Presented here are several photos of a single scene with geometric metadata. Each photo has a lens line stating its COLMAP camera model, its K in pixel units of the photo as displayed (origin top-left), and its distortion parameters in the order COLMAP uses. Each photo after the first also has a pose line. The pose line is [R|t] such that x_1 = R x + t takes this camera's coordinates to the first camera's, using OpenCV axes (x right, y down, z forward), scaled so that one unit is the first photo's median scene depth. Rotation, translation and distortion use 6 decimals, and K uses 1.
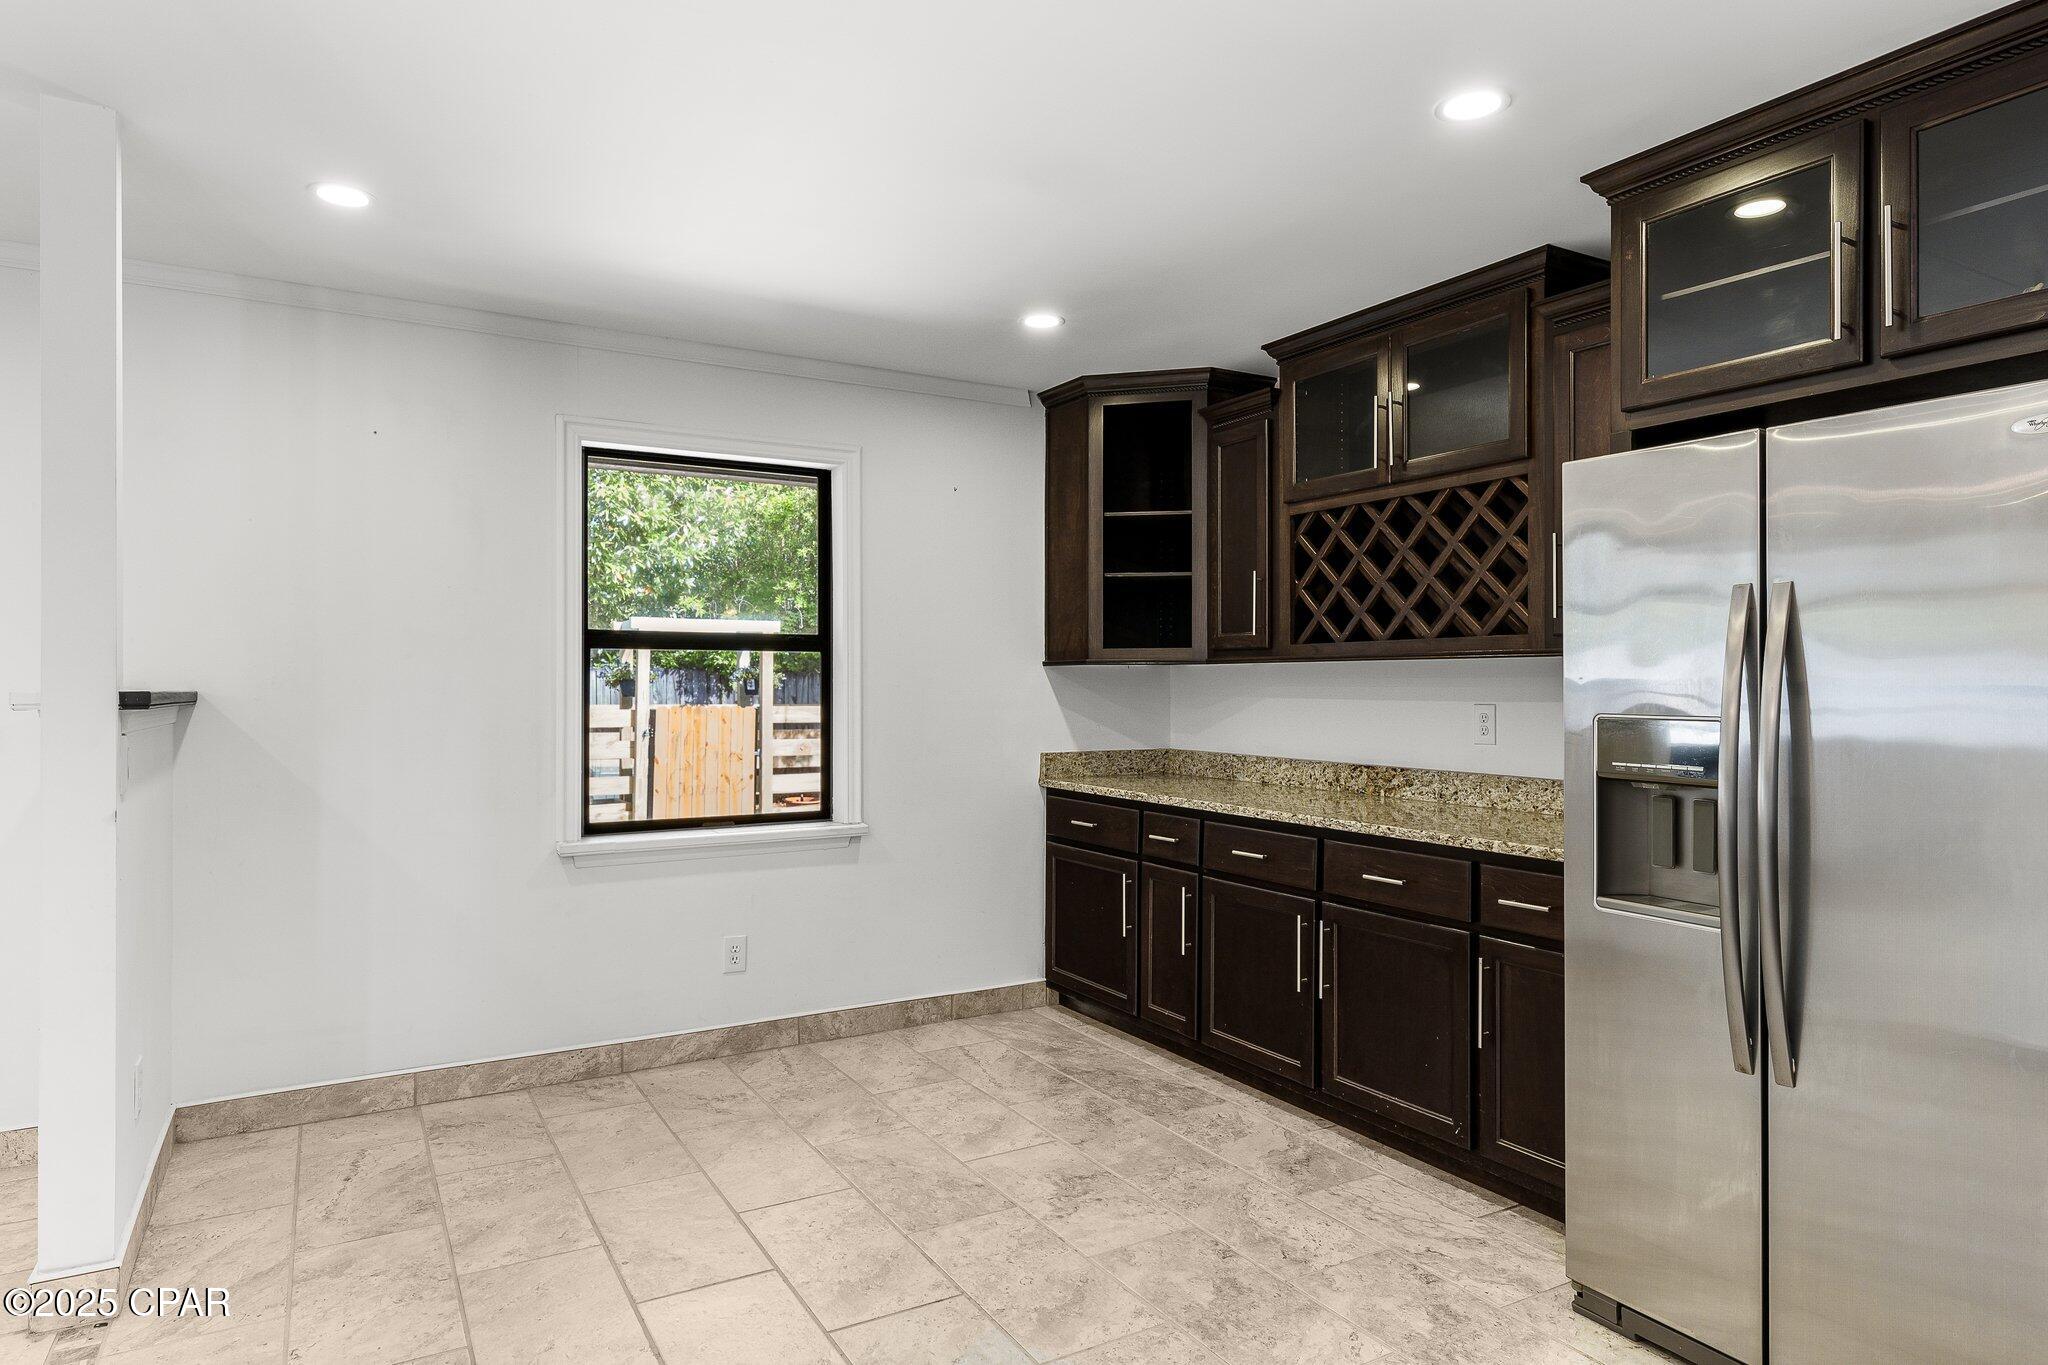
lens RADIAL K [[1218.0, 0, 1014.0], [0, 1218.0, 684.5], [0, 0, 1]] dist [-0.004957, -0.001677]
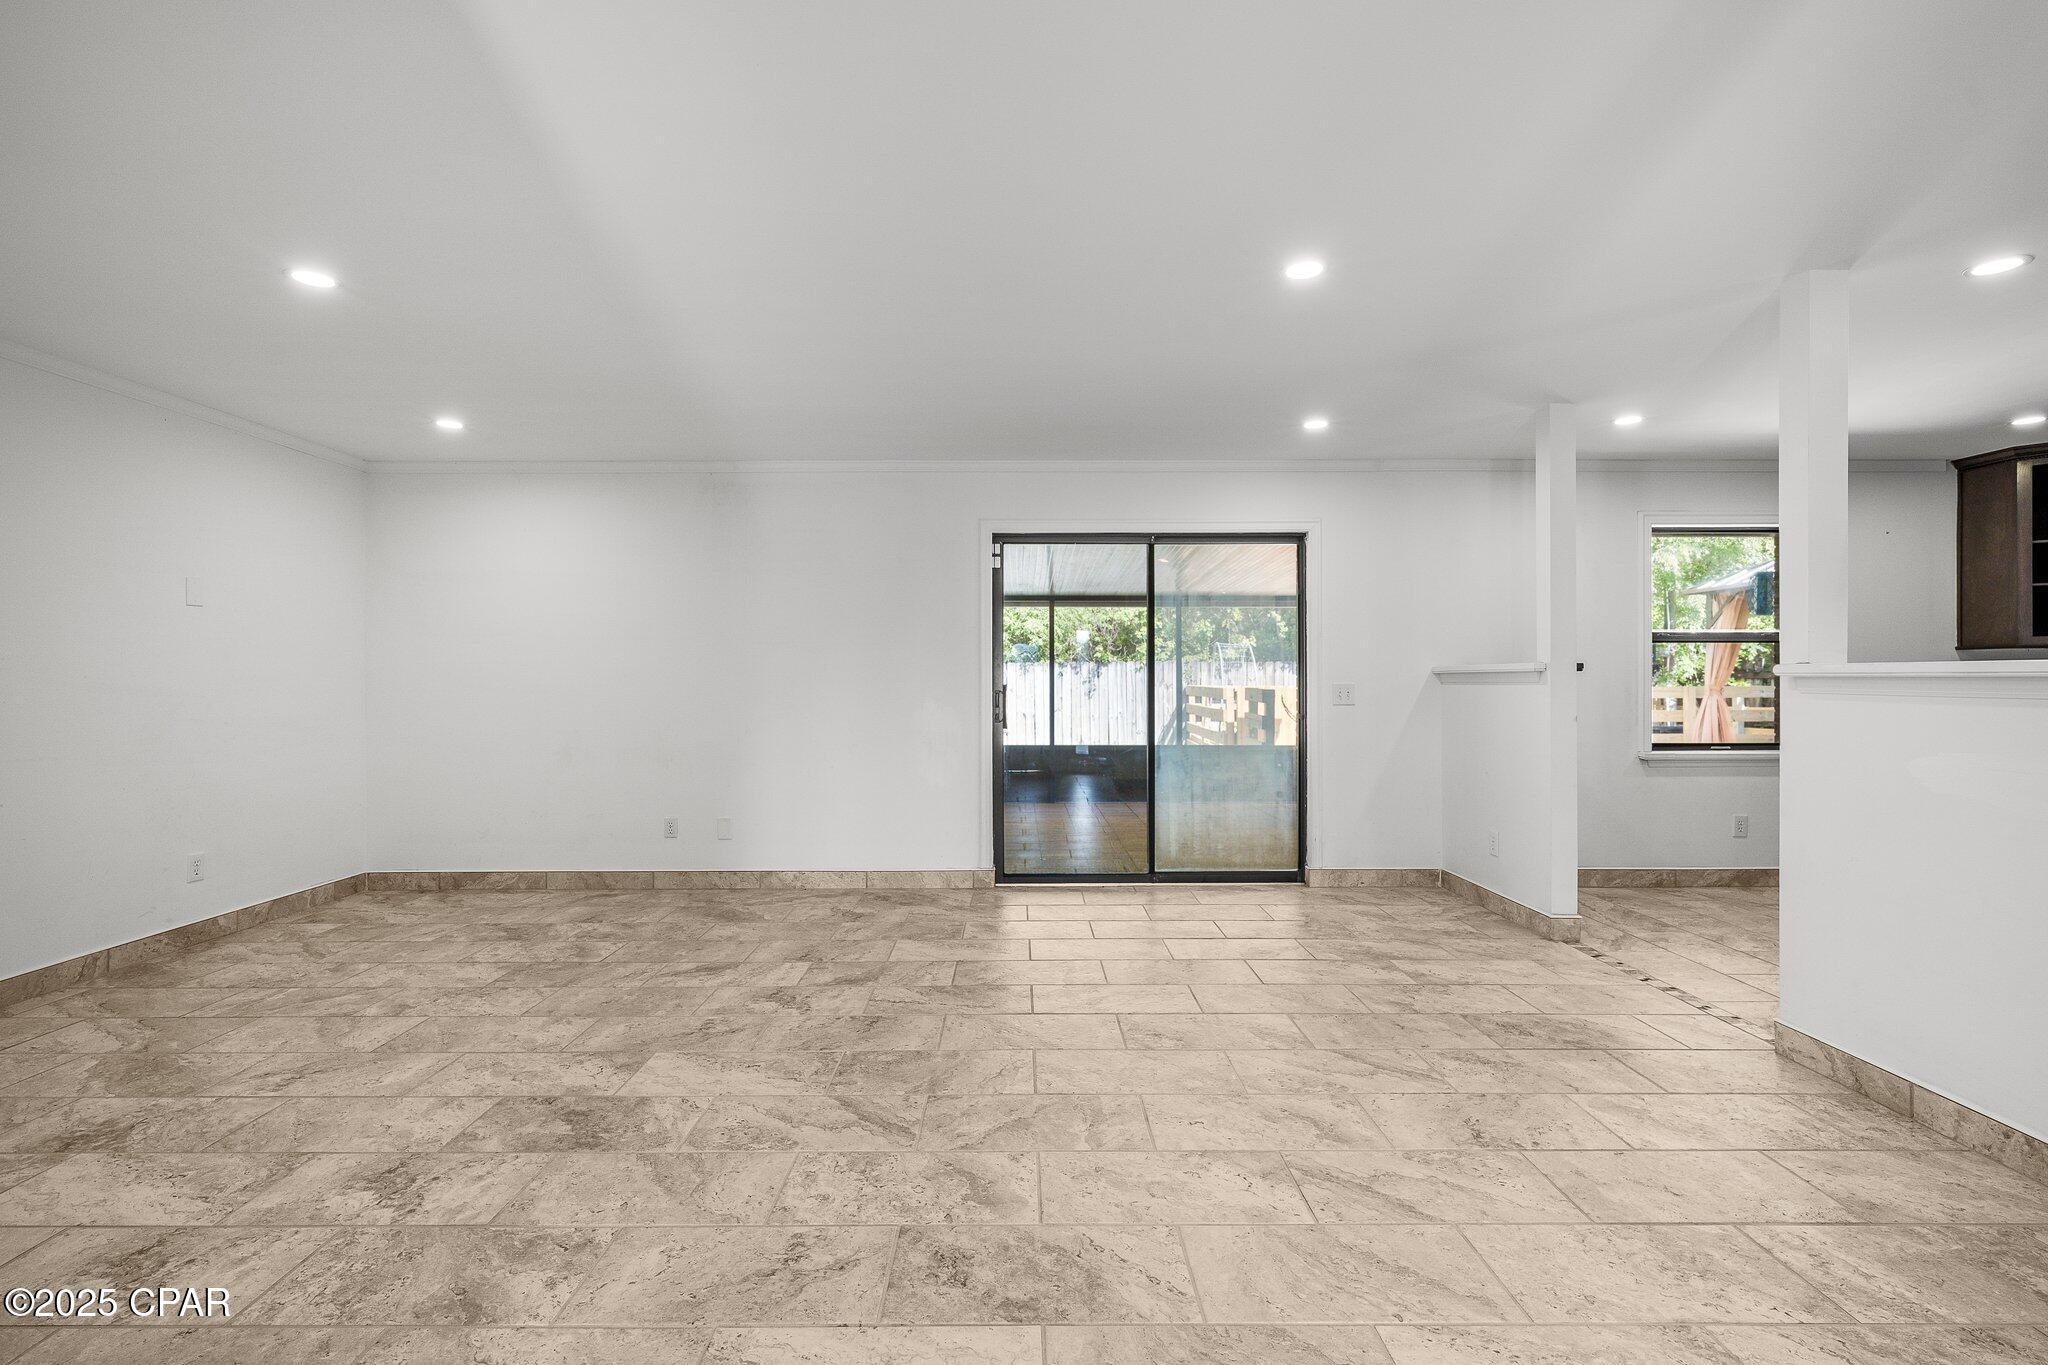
lens RADIAL K [[912.2, 0, 1008.6], [0, 912.2, 674.6], [0, 0, 1]] dist [0.000549, -0.000638]
pose [[0.861888, -0.004191, -0.507082, -0.469363], [0.001834, 0.999985, -0.005149, 0.021107], [0.507096, 0.003508, 0.861883, -0.589962]]
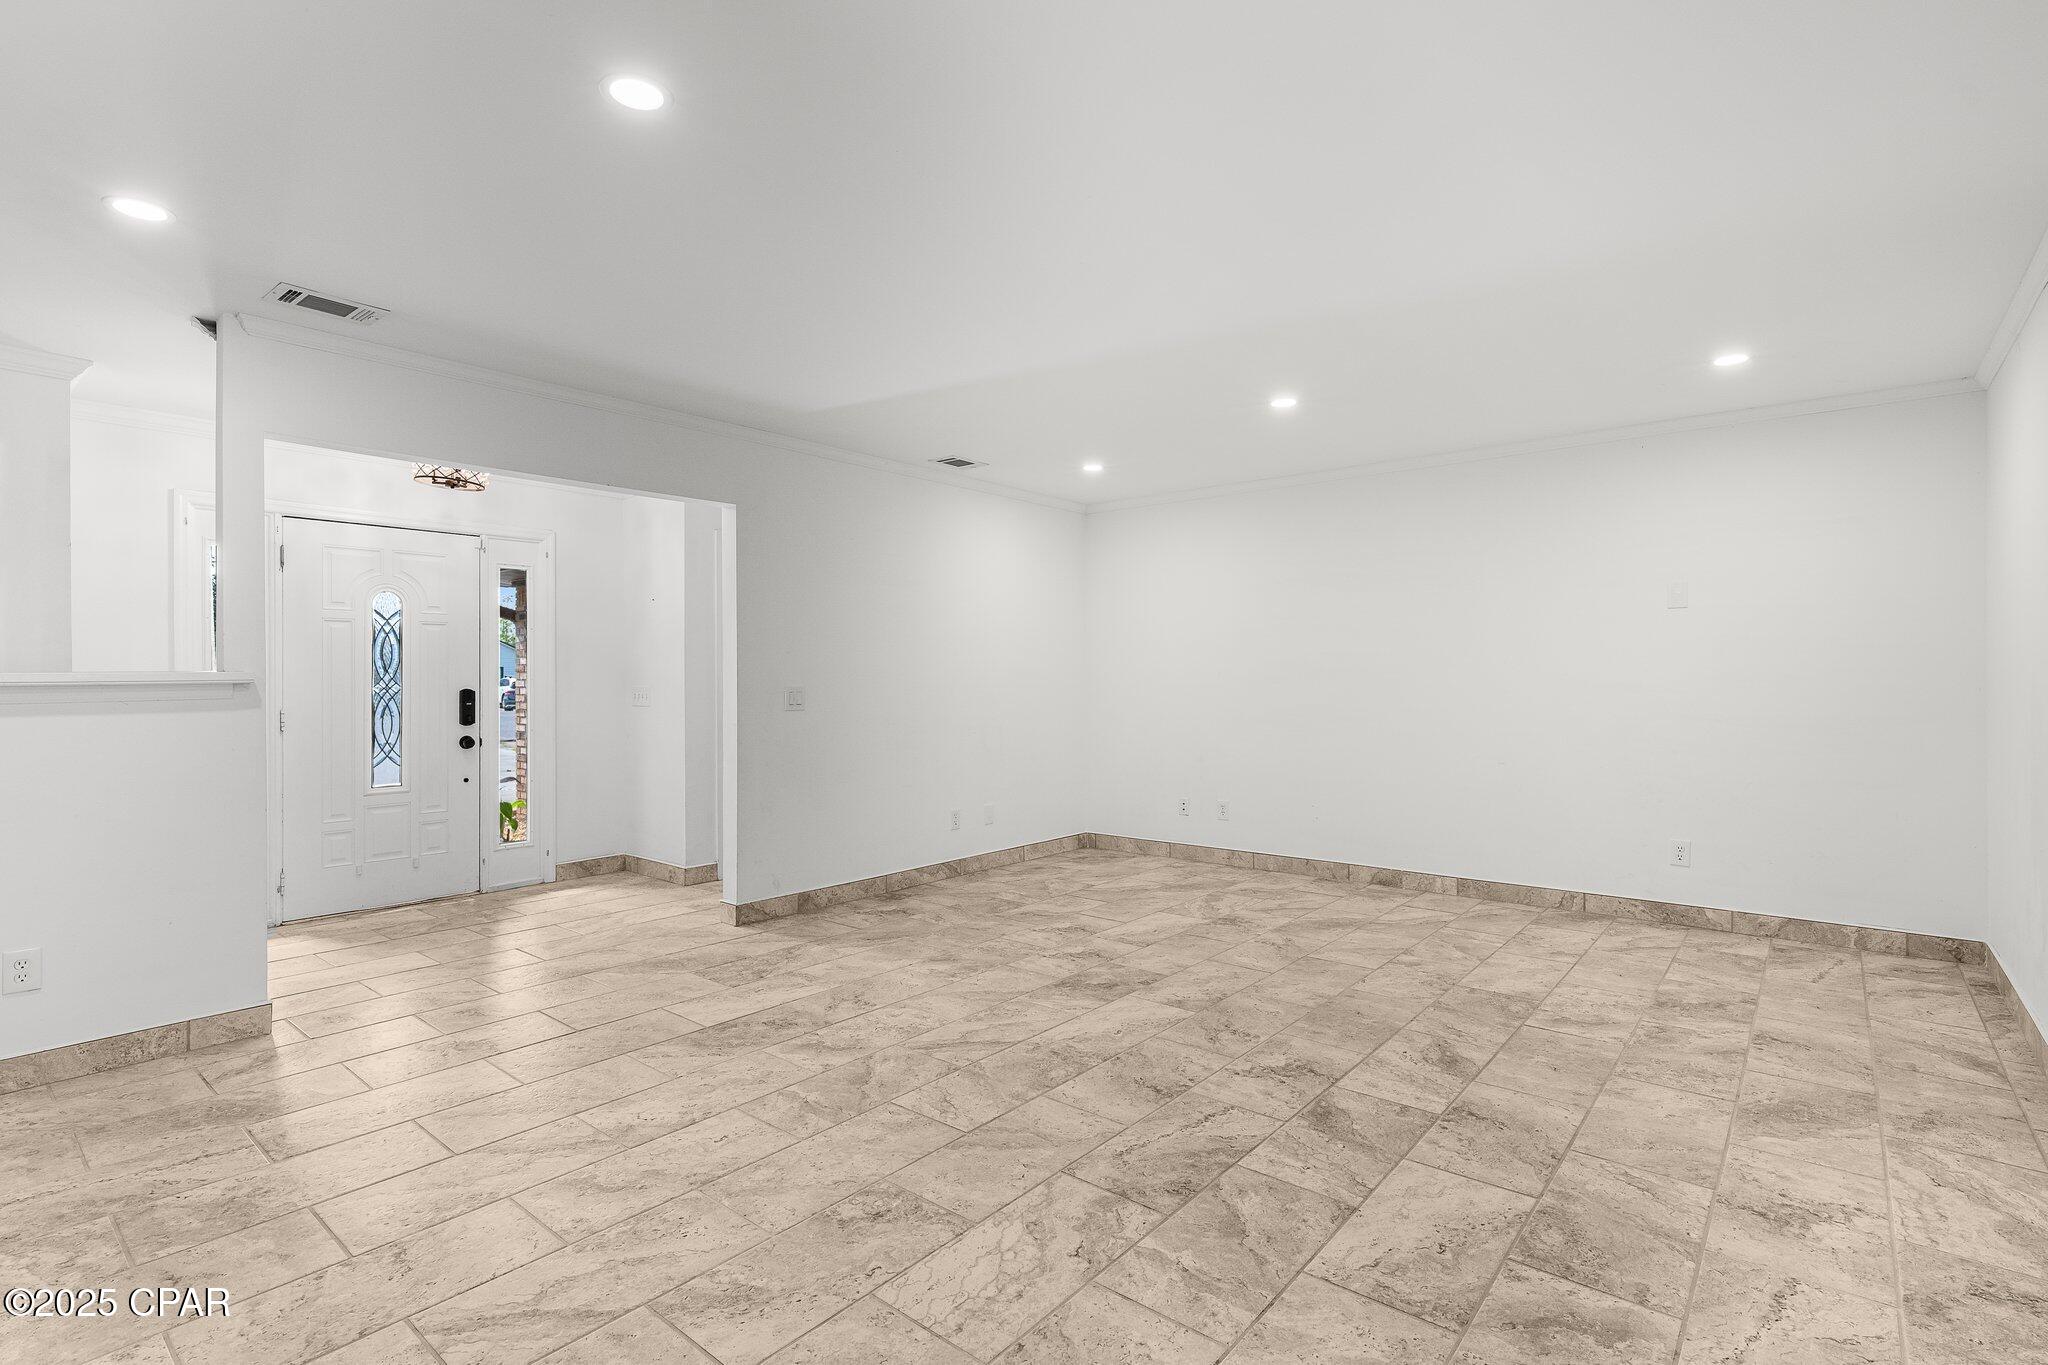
lens RADIAL K [[973.3, 0, 1022.5], [0, 973.3, 674.0], [0, 0, 1]] dist [-0.000309, -0.001759]
pose [[-0.940405, 0.000743, -0.340055, -0.641819], [0.002332, 0.999988, -0.004266, 0.019769], [0.340048, -0.004804, -0.940396, 0.665804]]
